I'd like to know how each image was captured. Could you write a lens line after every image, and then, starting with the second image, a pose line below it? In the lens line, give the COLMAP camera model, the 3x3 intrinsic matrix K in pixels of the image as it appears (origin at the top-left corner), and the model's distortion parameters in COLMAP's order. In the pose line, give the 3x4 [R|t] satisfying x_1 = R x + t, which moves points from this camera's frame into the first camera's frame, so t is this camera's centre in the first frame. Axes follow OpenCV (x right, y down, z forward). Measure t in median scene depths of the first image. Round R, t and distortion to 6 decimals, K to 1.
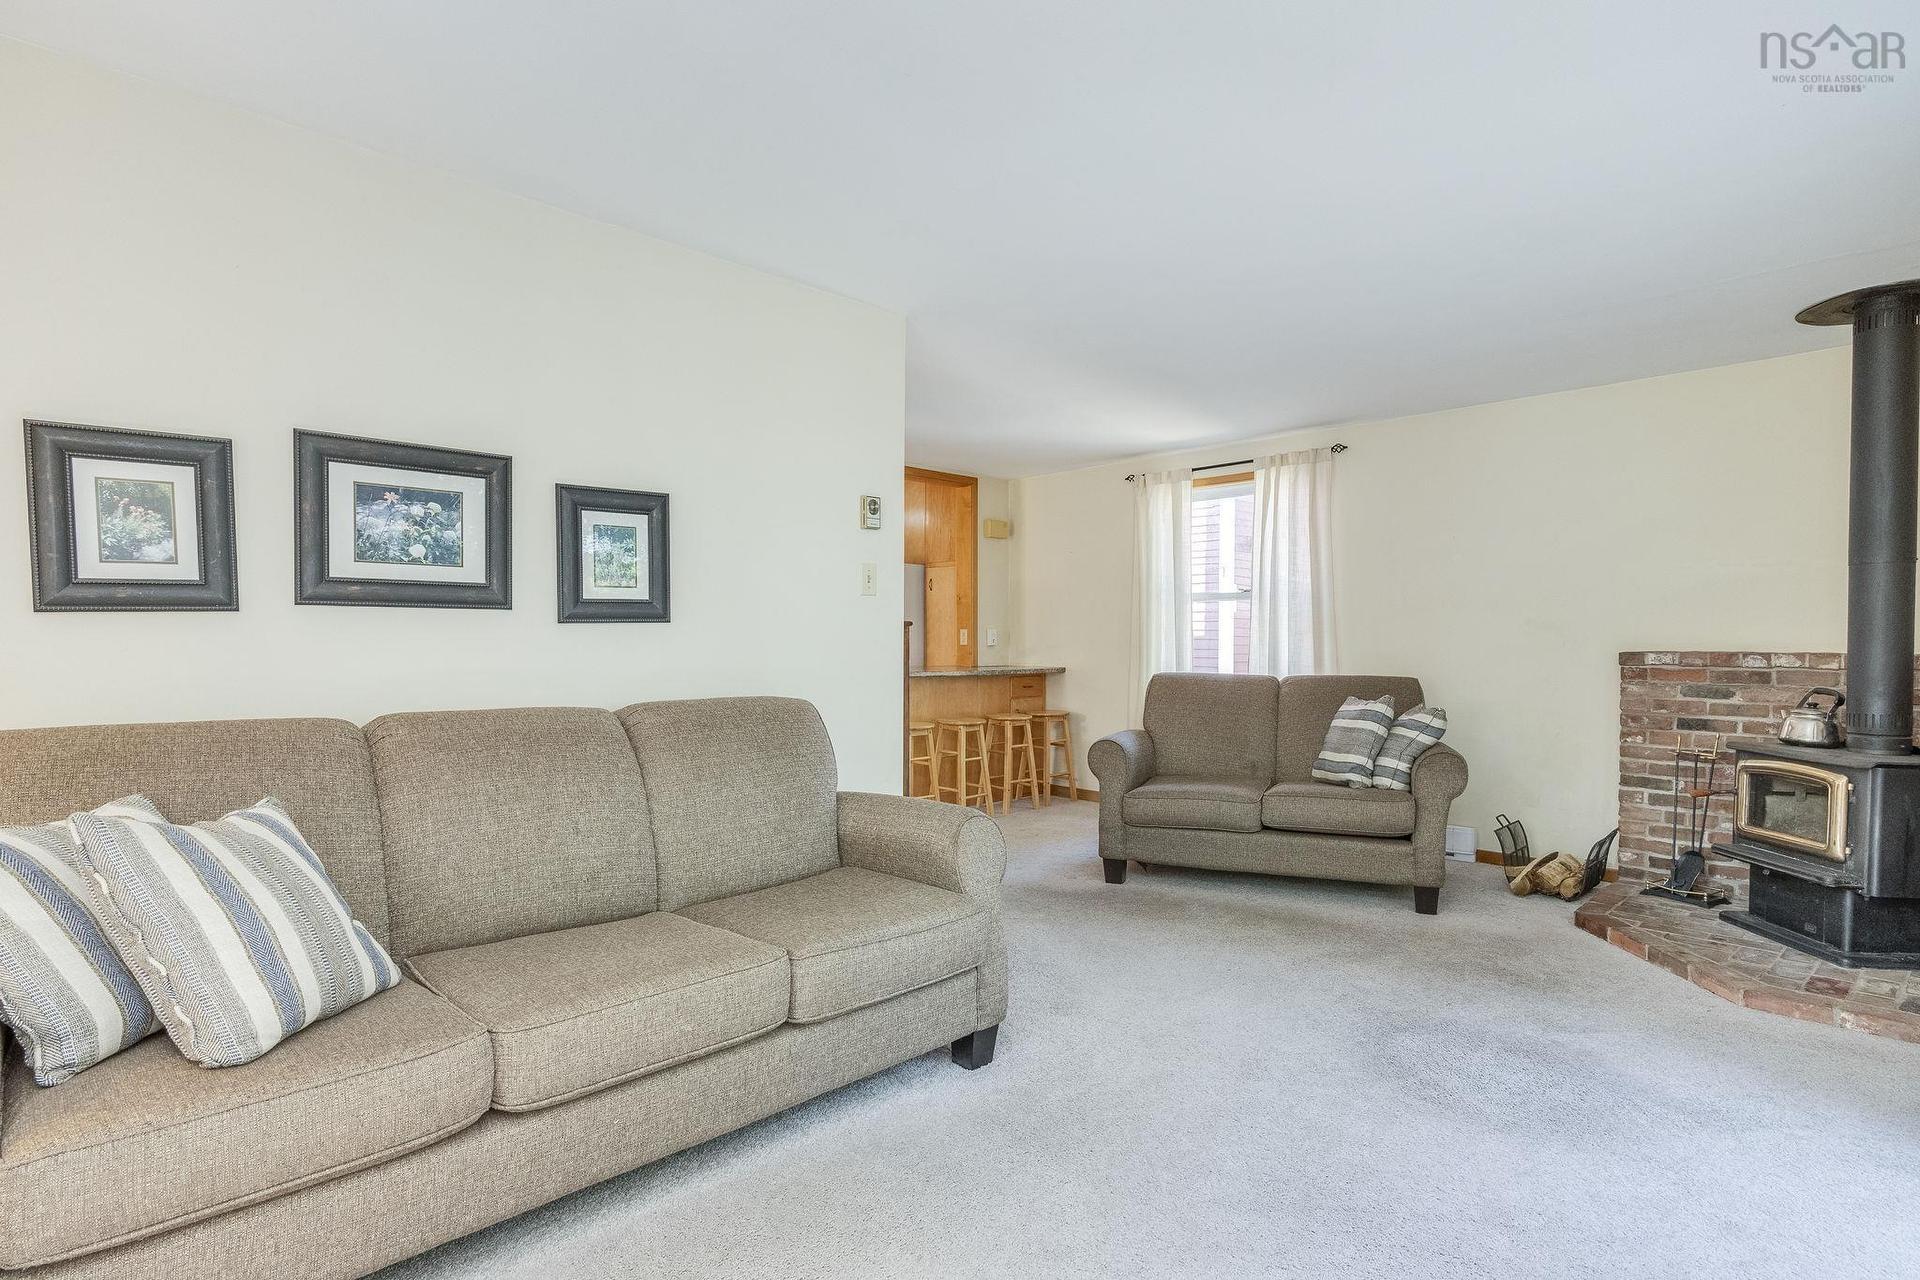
lens RADIAL K [[944.2, 0, 958.5], [0, 944.2, 659.6], [0, 0, 1]] dist [0.005683, 0.000944]
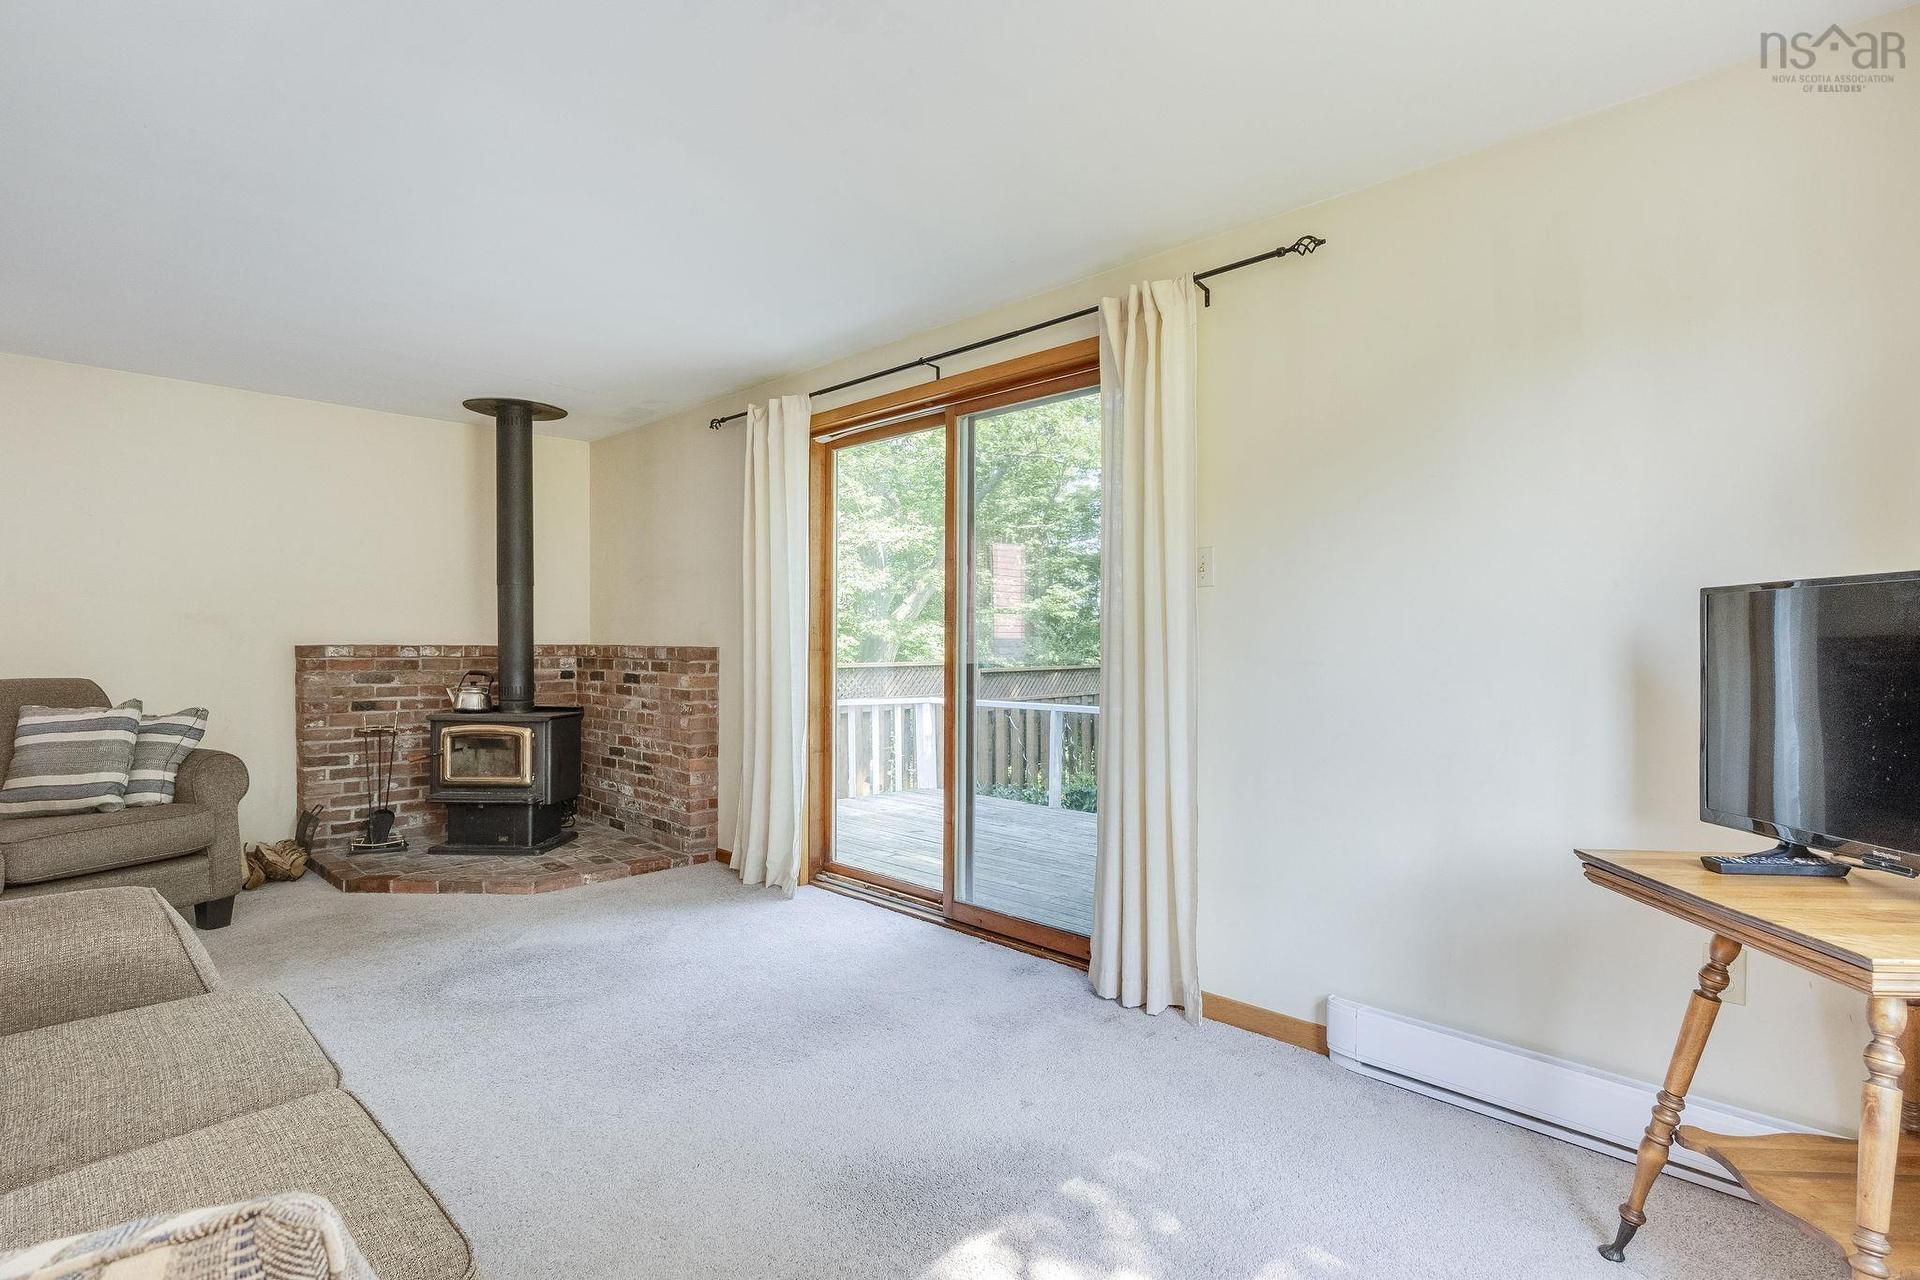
lens RADIAL K [[944.2, 0, 958.3], [0, 944.2, 633.4], [0, 0, 1]] dist [0.005683, 0.000944]
pose [[0.004958, 0.003561, 0.999981, -0.422029], [0.011995, 0.999921, -0.003620, -0.009915], [-0.999916, 0.012013, 0.004915, 0.248532]]
